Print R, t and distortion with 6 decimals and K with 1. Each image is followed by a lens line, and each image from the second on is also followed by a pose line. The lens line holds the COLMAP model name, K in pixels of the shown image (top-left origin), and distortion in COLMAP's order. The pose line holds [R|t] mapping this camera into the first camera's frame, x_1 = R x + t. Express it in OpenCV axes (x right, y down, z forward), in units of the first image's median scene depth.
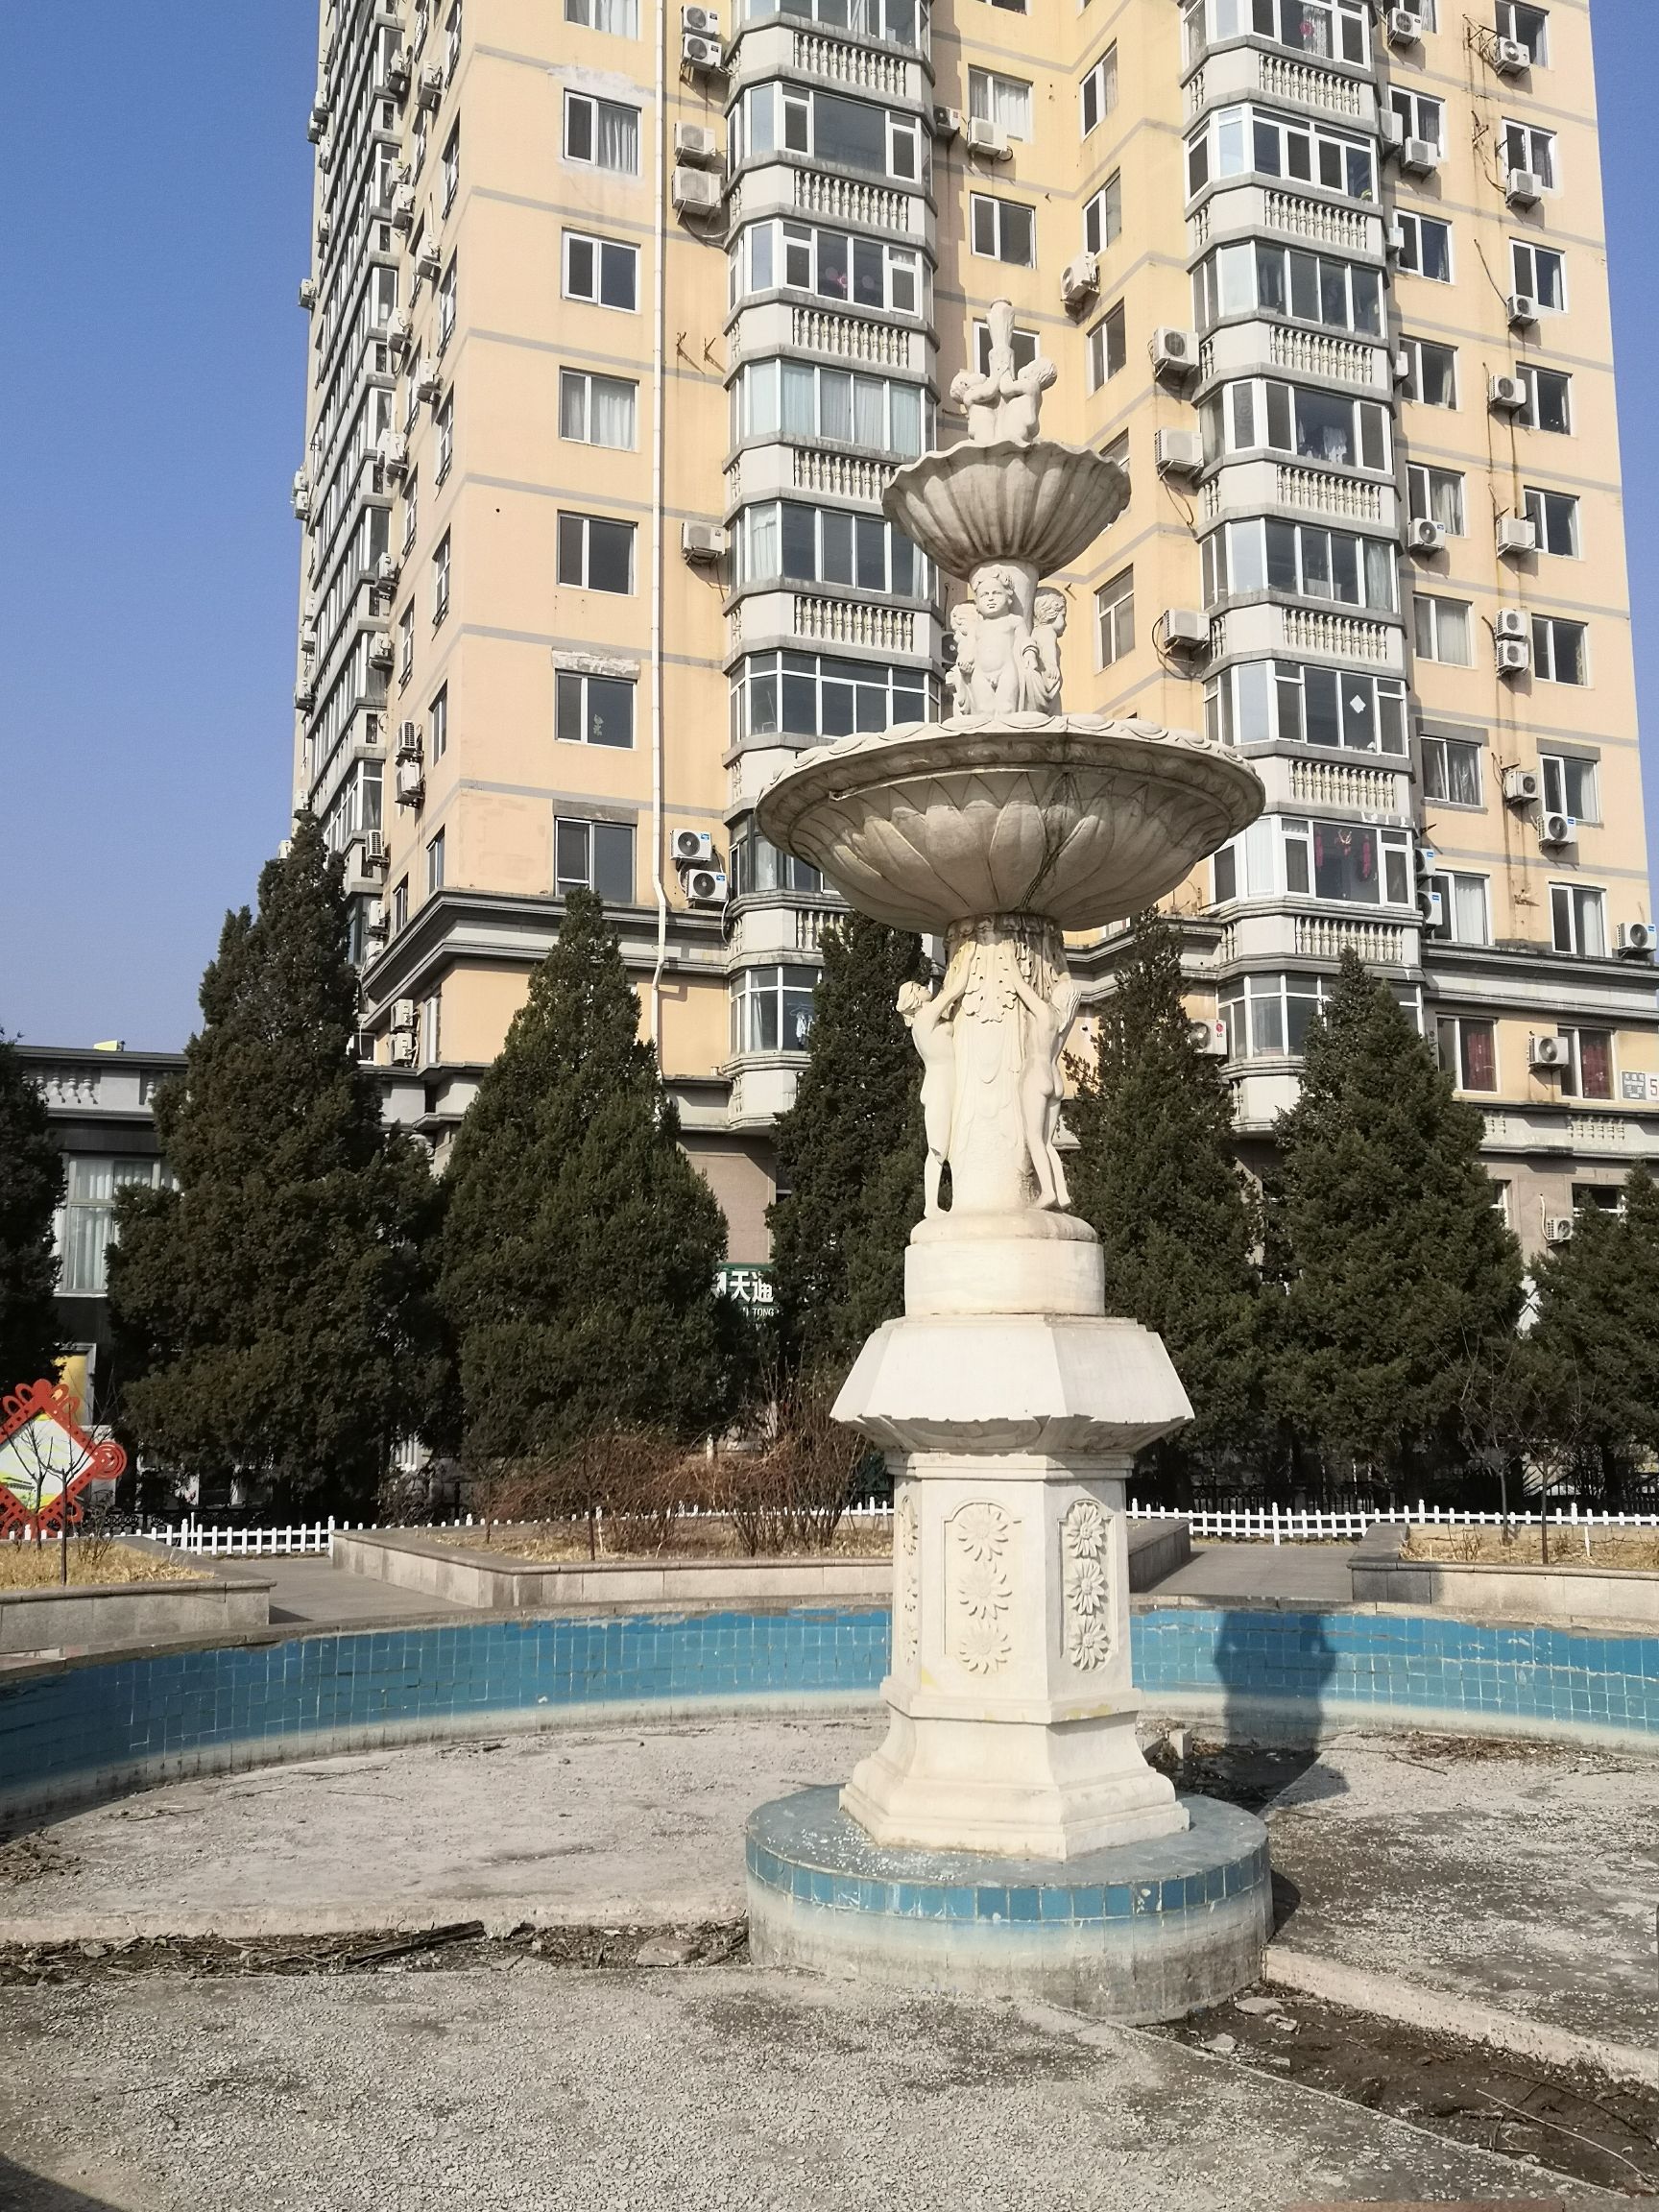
lens RADIAL K [[2072.1, 0, 837.5], [0, 2072.1, 1115.0], [0, 0, 1]] dist [0.002945, 0.035230]
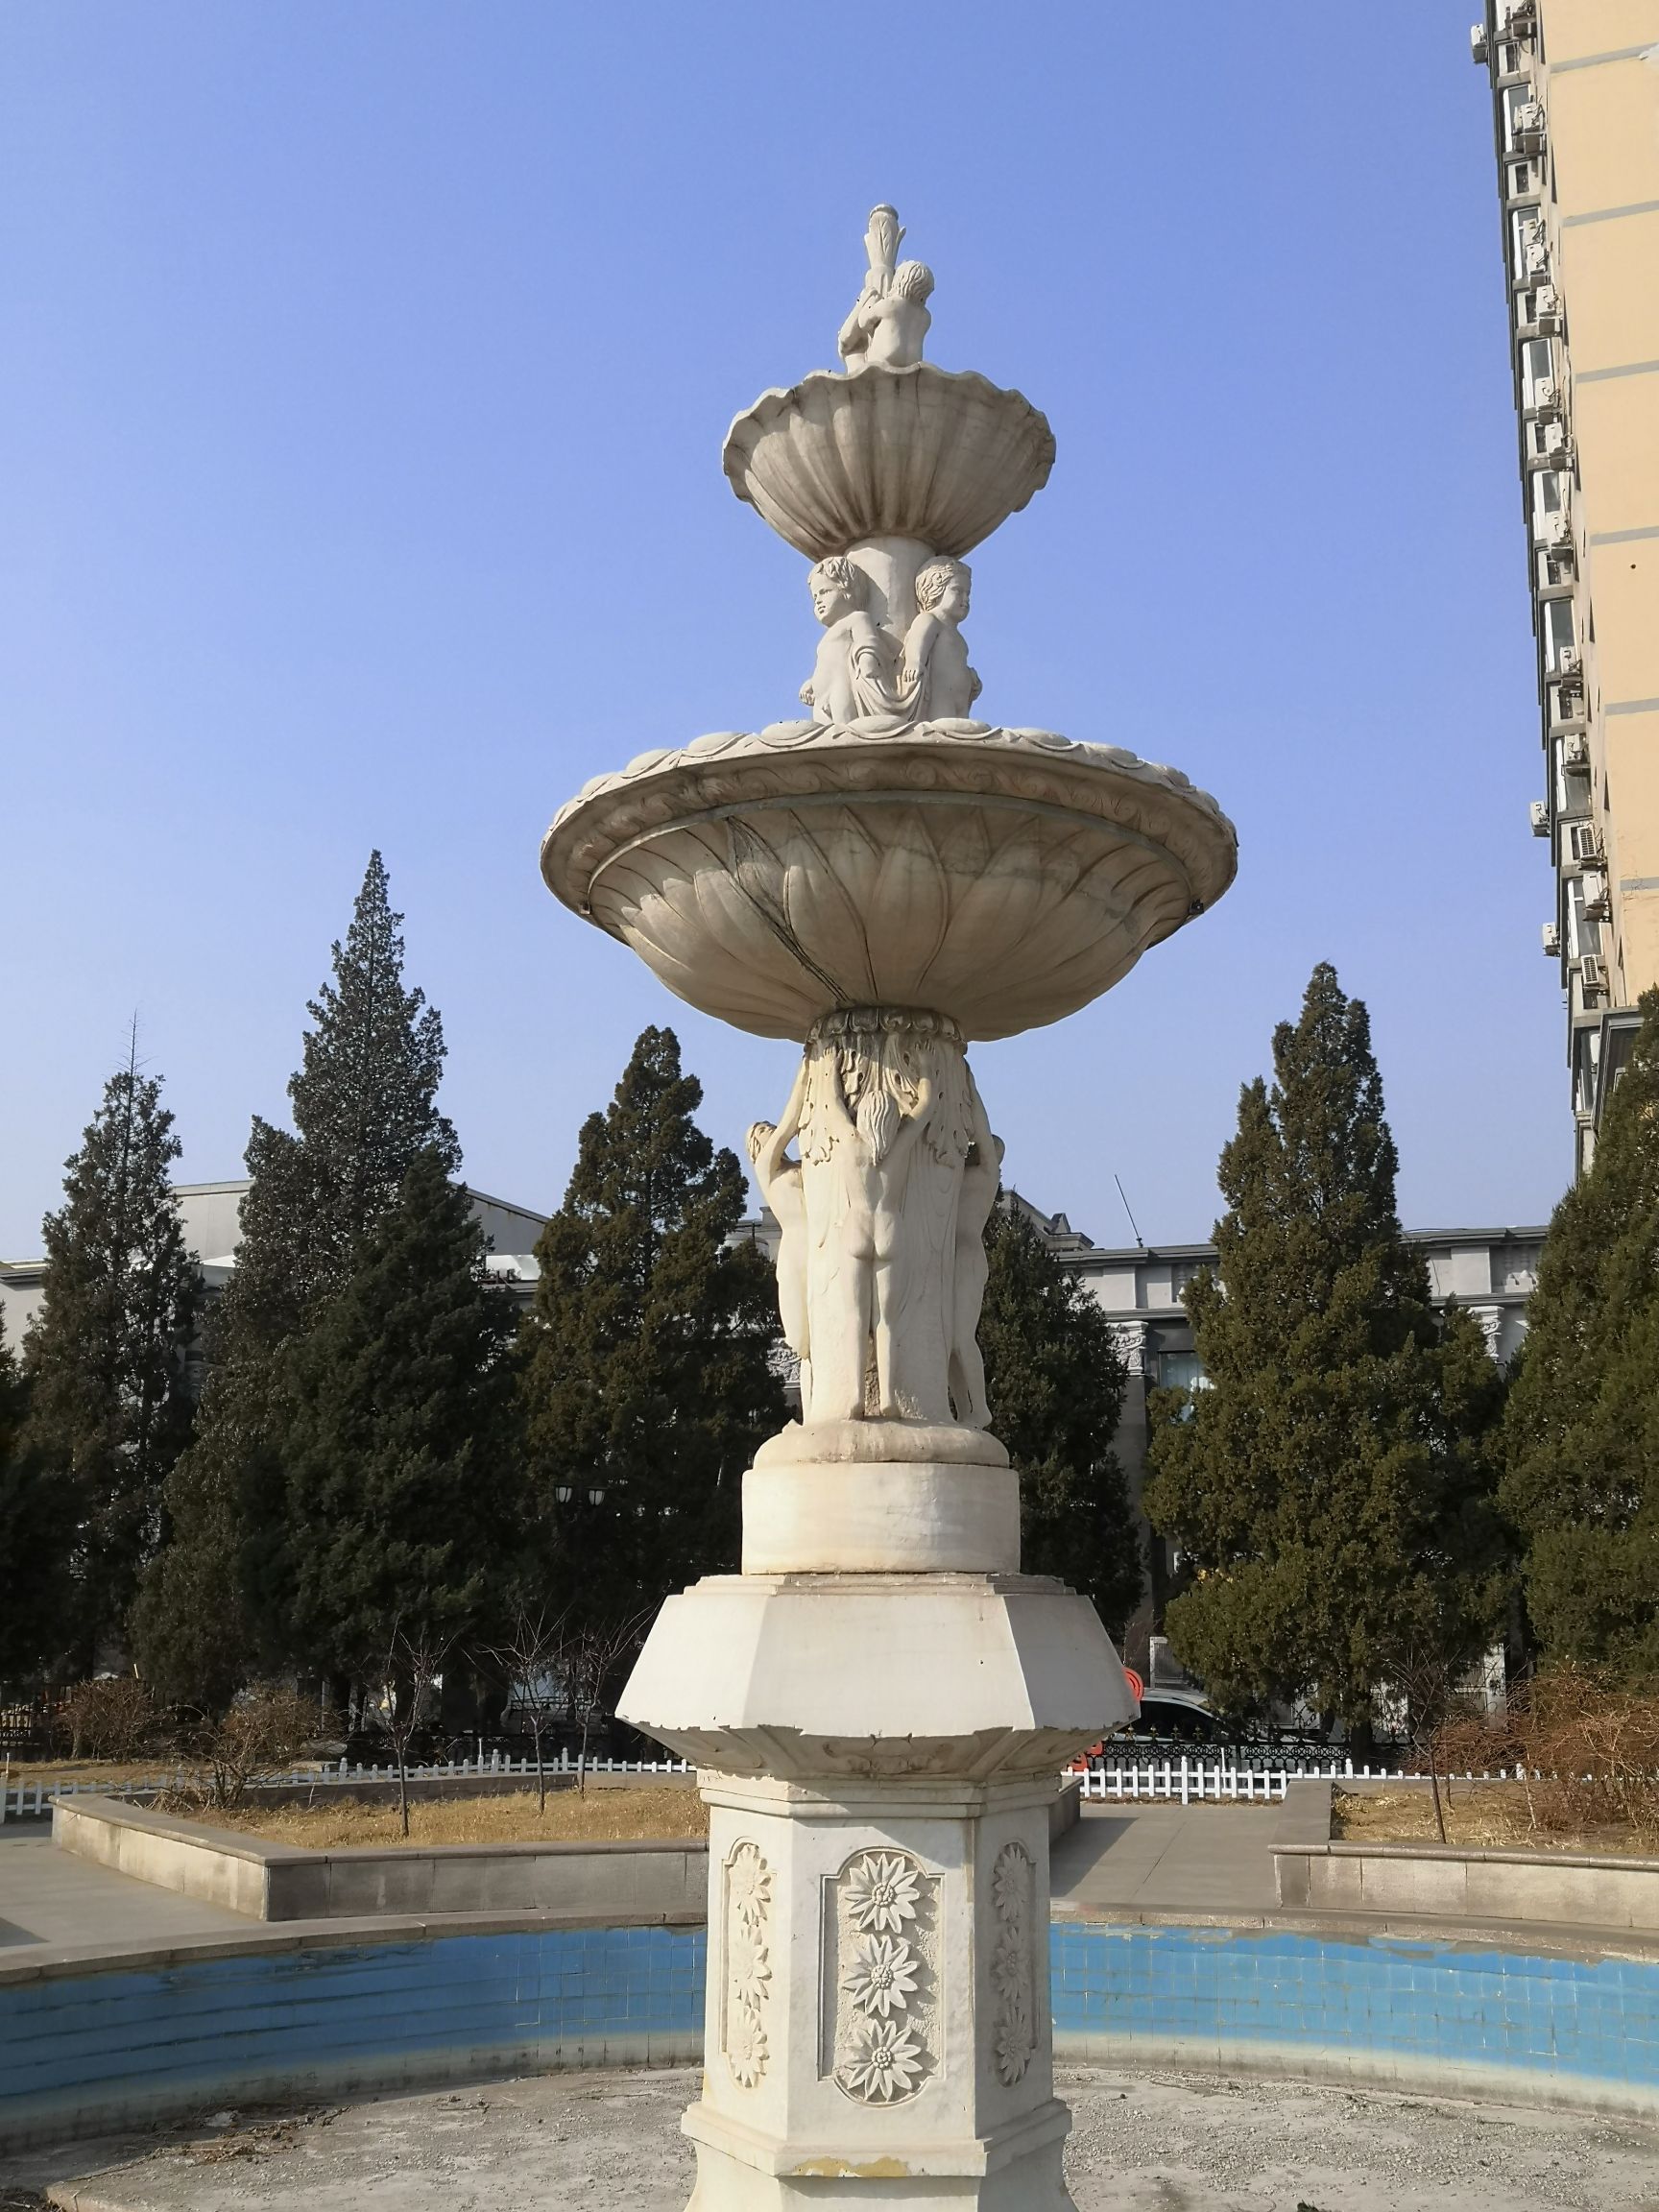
lens RADIAL K [[2200.8, 0, 830.8], [0, 2200.8, 1149.8], [0, 0, 1]] dist [-0.002362, -0.002579]
pose [[0.763341, -0.129337, -0.632916, 0.122012], [0.088980, 0.991465, -0.095292, 0.005146], [0.639838, 0.016424, 0.768334, 0.087197]]
